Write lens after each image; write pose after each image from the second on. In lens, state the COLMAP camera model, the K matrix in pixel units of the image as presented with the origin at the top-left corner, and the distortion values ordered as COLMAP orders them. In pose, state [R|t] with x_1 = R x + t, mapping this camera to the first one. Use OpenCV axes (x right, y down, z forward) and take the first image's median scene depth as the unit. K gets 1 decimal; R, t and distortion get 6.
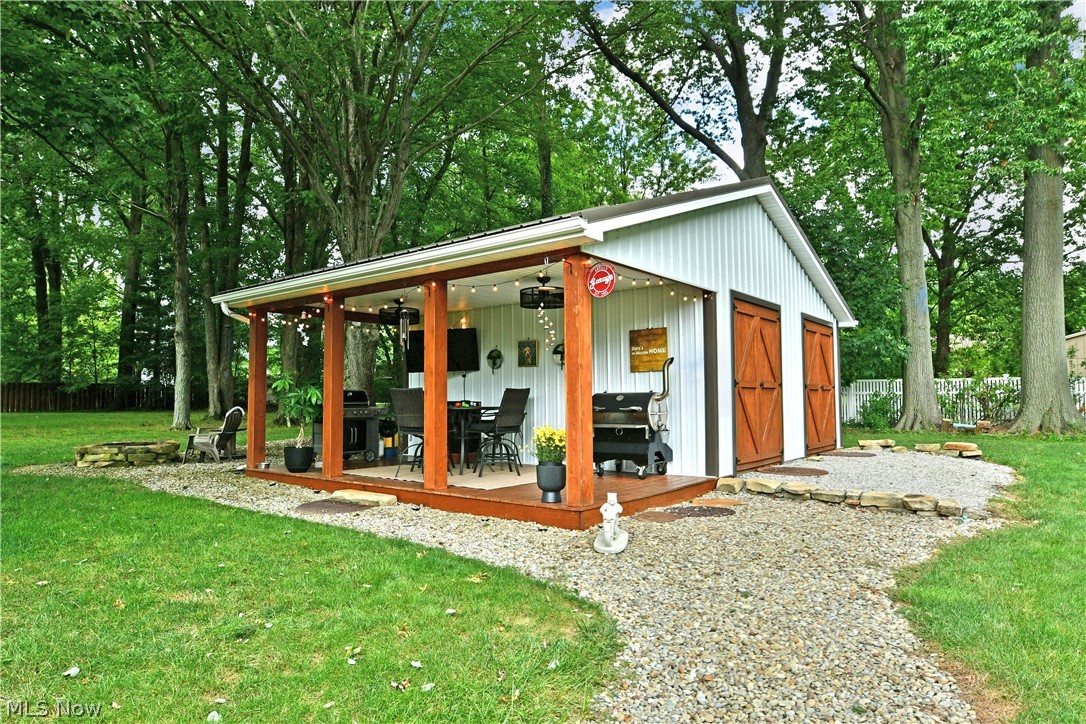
lens RADIAL K [[664.5, 0, 539.0], [0, 664.5, 359.9], [0, 0, 1]] dist [-0.005233, -0.001477]
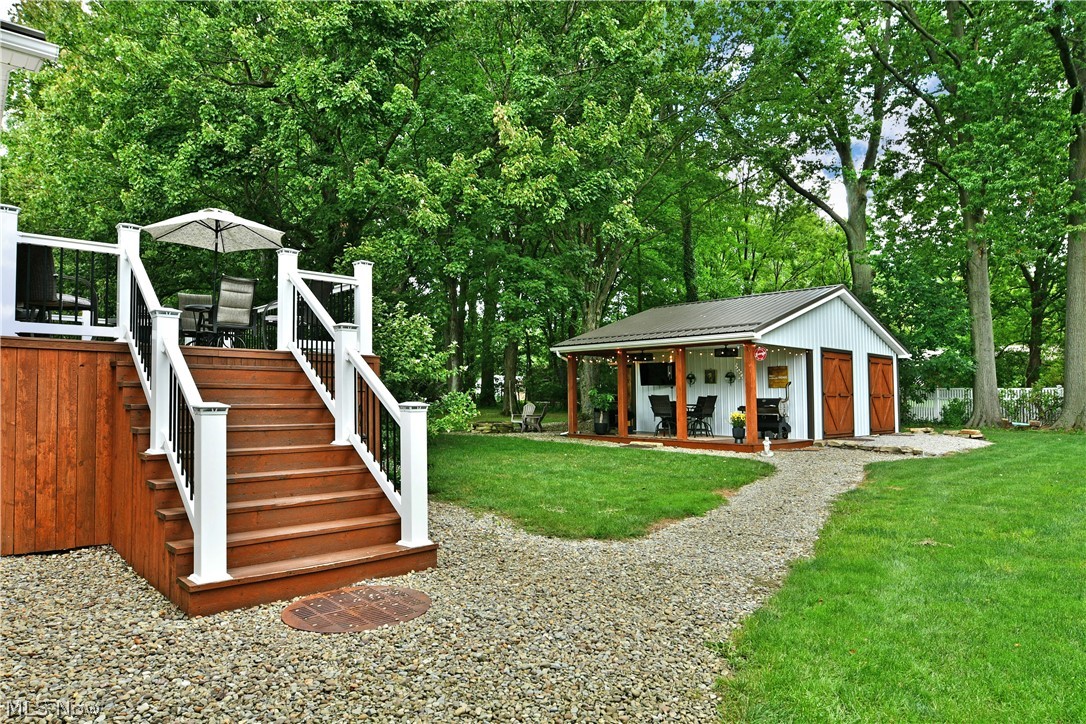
lens RADIAL K [[675.4, 0, 539.7], [0, 675.4, 343.3], [0, 0, 1]] dist [-0.006235, -0.003418]
pose [[0.987358, -0.001709, -0.158495, -0.191718], [-0.002047, 0.999721, -0.023530, -0.057846], [0.158491, 0.023557, 0.987079, -0.970859]]
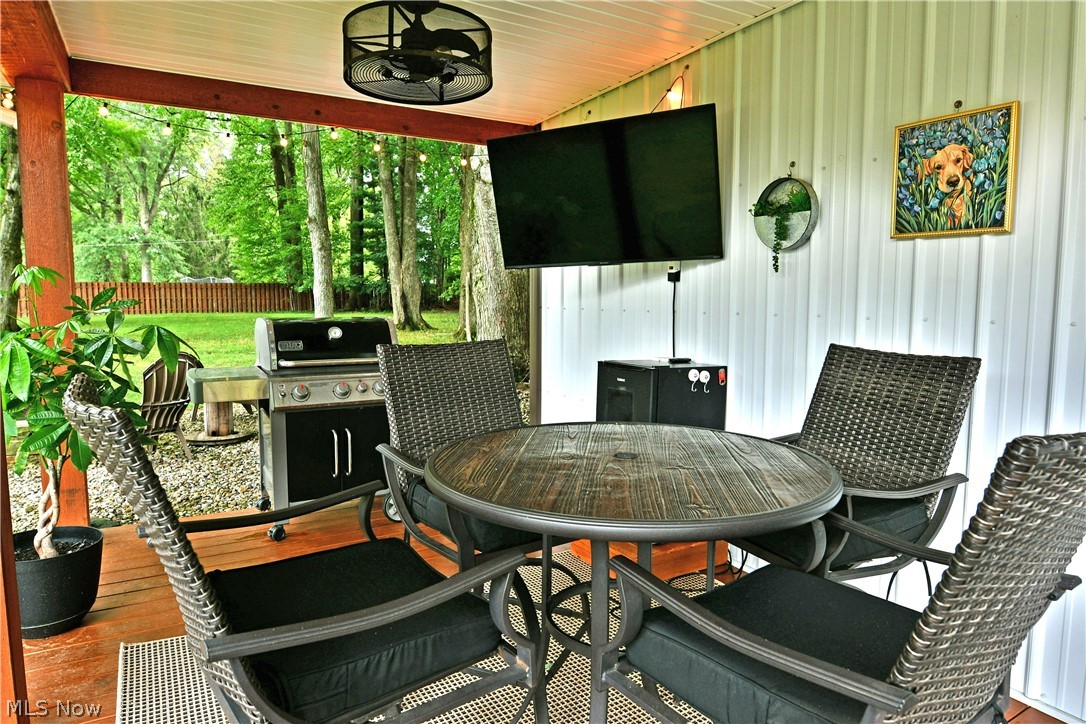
lens RADIAL K [[675.4, 0, 539.7], [0, 675.4, 343.3], [0, 0, 1]] dist [-0.006235, -0.003418]
pose [[0.932602, 0.031683, -0.359513, -0.061742], [0.014059, 0.992194, 0.123910, 0.015846], [0.360633, -0.120613, 0.924877, 0.741633]]
